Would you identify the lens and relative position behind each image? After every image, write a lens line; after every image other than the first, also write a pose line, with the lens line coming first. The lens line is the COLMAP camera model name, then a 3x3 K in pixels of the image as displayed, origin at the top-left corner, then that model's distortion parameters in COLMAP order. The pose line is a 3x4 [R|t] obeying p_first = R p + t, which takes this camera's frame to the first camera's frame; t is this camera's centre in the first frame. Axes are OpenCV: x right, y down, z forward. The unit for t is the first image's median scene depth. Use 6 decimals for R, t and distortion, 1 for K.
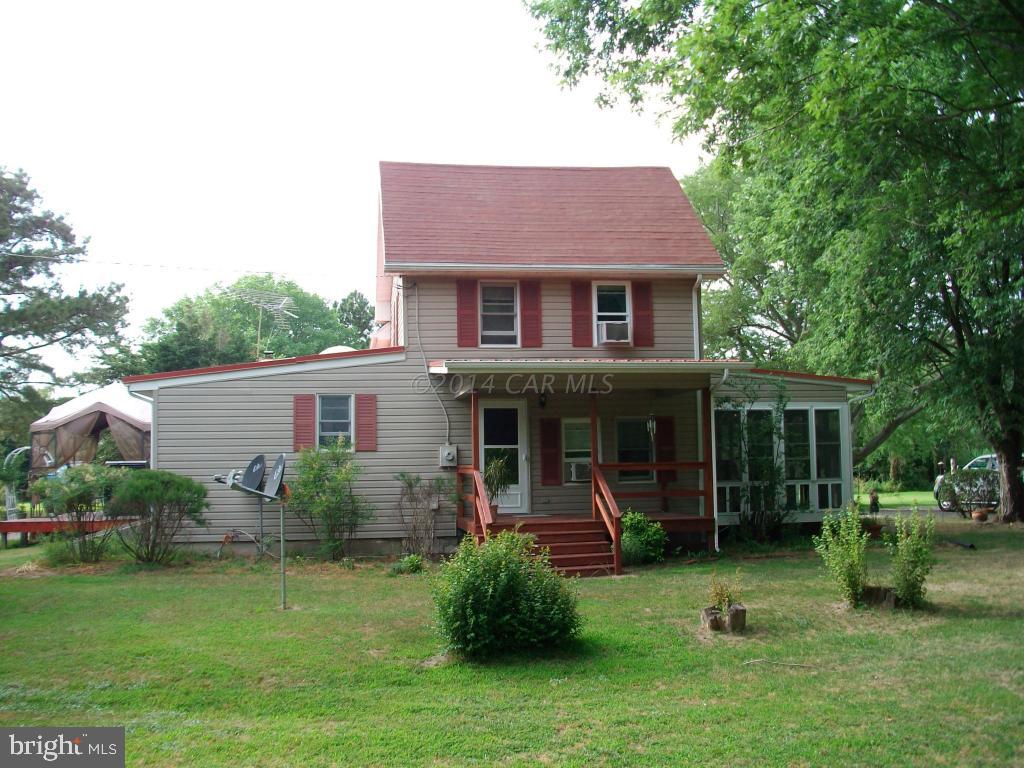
lens RADIAL K [[986.4, 0, 512.0], [0, 986.4, 384.0], [0, 0, 1]] dist [-0.117087, 0.012307]
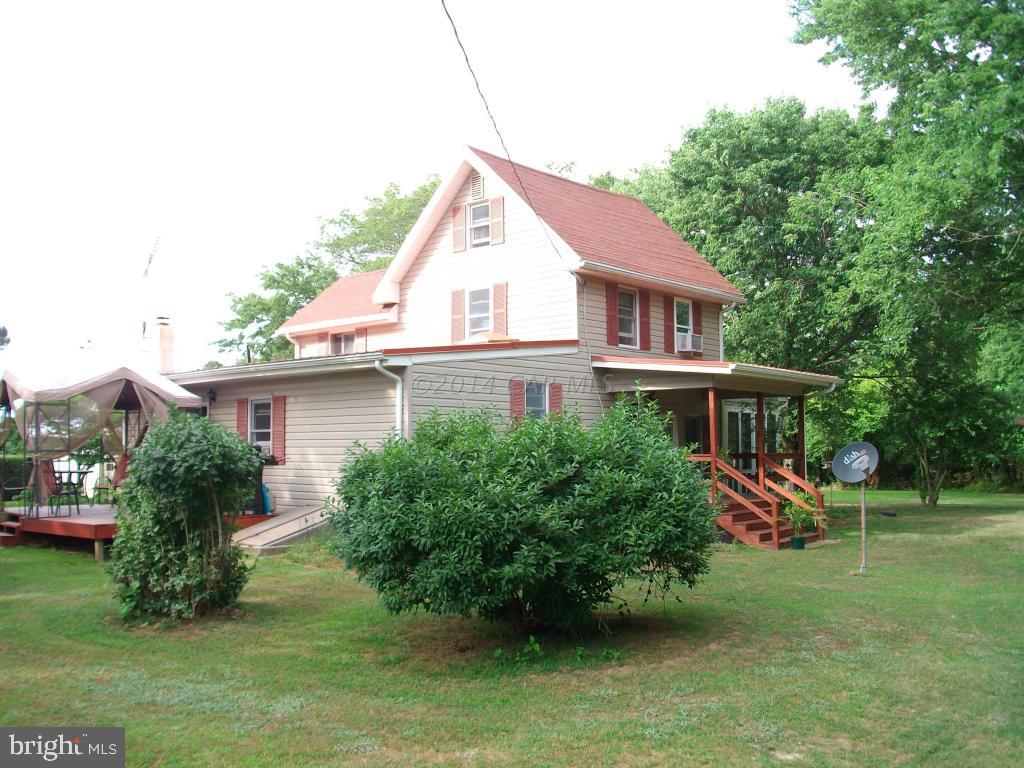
lens RADIAL K [[986.4, 0, 512.0], [0, 986.4, 384.0], [0, 0, 1]] dist [-0.117087, 0.012307]
pose [[0.754936, 0.058152, 0.653215, -0.830334], [-0.064223, 0.997829, -0.014607, 0.028192], [-0.652646, -0.030924, 0.757032, 0.240148]]
